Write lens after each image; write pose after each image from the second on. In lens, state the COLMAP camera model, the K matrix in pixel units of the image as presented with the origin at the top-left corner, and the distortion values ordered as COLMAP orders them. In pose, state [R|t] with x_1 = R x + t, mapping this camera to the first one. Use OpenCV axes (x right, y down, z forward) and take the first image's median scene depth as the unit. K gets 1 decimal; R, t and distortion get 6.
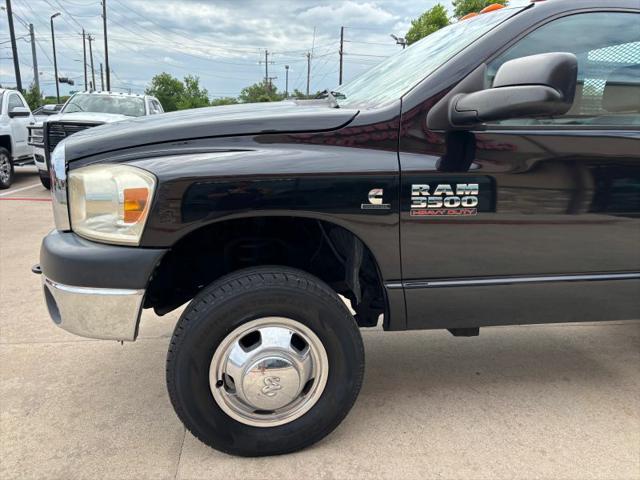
lens RADIAL K [[478.9, 0, 323.0], [0, 478.9, 239.8], [0, 0, 1]] dist [0.026305, -0.008436]
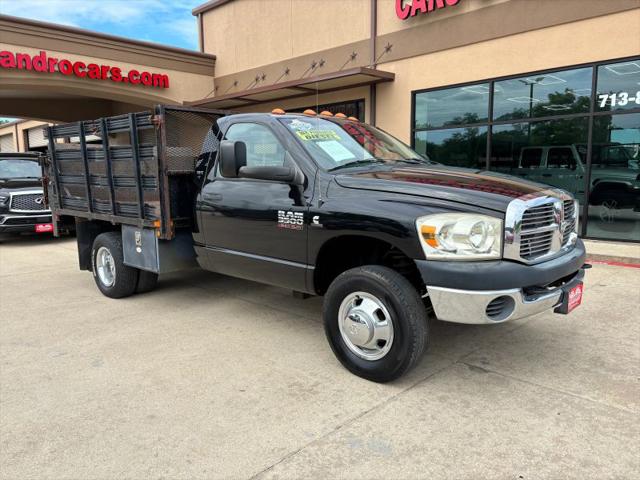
lens RADIAL K [[478.9, 0, 323.0], [0, 478.9, 239.8], [0, 0, 1]] dist [0.026305, -0.008436]
pose [[-0.588250, -0.137318, 0.796935, -1.542808], [0.169348, 0.942709, 0.287439, -0.754433], [-0.790748, 0.304046, -0.531294, 2.921695]]
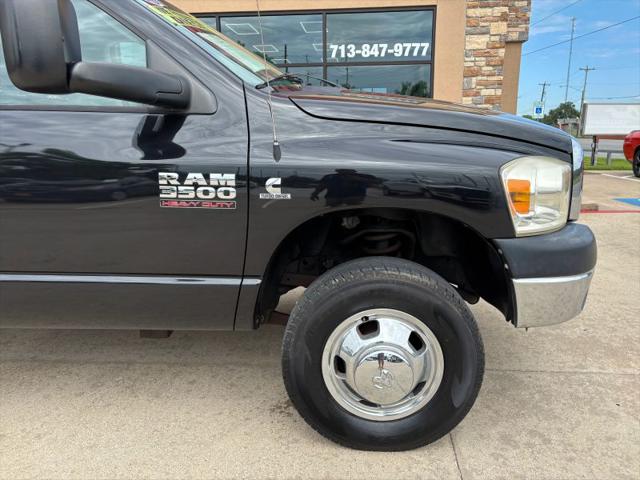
lens RADIAL K [[478.9, 0, 323.0], [0, 478.9, 239.8], [0, 0, 1]] dist [0.026305, -0.008436]
pose [[-0.971109, -0.075208, 0.226476, -0.394448], [0.031369, 0.900573, 0.433571, -0.604906], [-0.236567, 0.428149, -0.872195, 2.757770]]
